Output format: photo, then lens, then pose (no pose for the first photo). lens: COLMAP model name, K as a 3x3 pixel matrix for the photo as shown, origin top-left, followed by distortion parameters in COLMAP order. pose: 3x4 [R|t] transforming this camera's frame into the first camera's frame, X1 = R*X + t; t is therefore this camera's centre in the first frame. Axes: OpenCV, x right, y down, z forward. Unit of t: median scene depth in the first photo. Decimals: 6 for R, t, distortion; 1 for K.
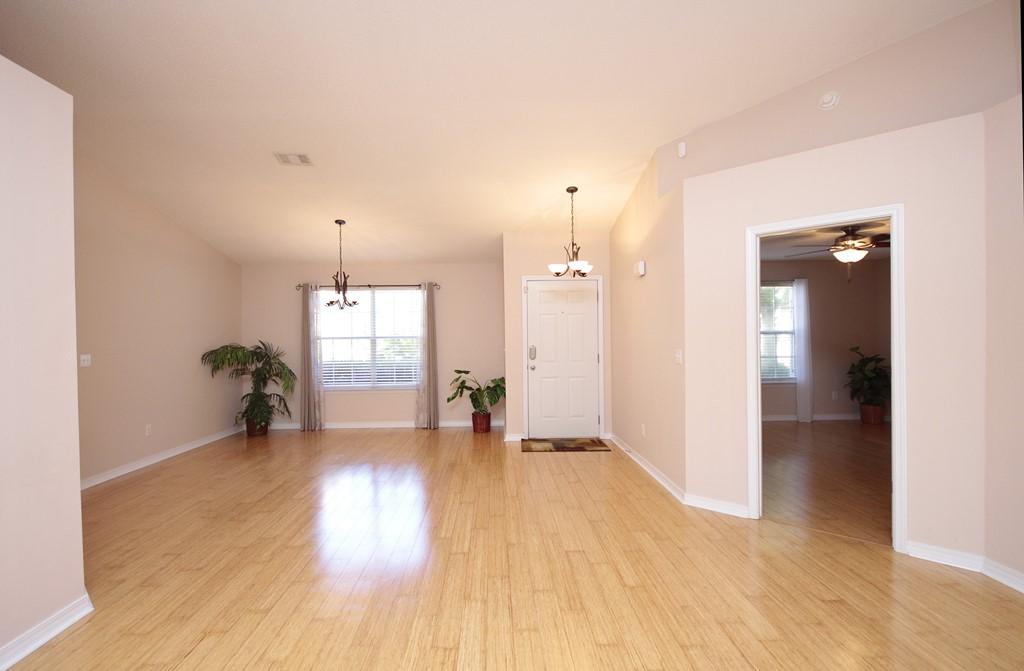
lens RADIAL K [[517.1, 0, 509.0], [0, 517.1, 340.1], [0, 0, 1]] dist [-0.001526, -0.000038]
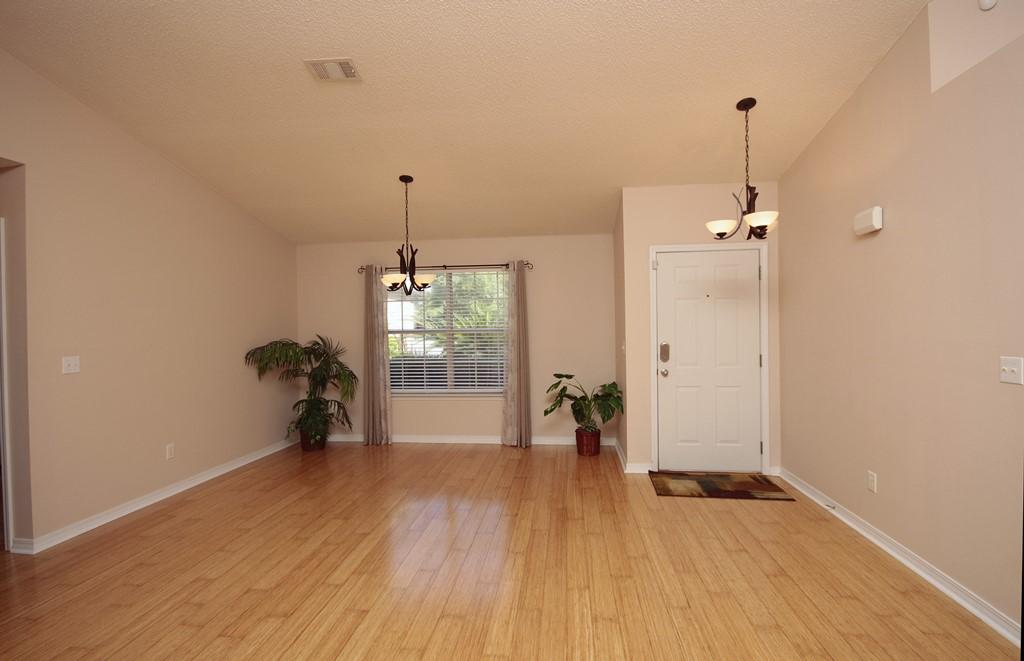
lens RADIAL K [[497.5, 0, 512.0], [0, 497.5, 330.5], [0, 0, 1]] dist [0.000704, 0.000079]
pose [[0.990840, -0.002728, -0.135015, -0.066670], [0.002756, 0.999996, 0.000016, -0.006082], [0.135015, -0.000388, 0.990844, 0.263905]]
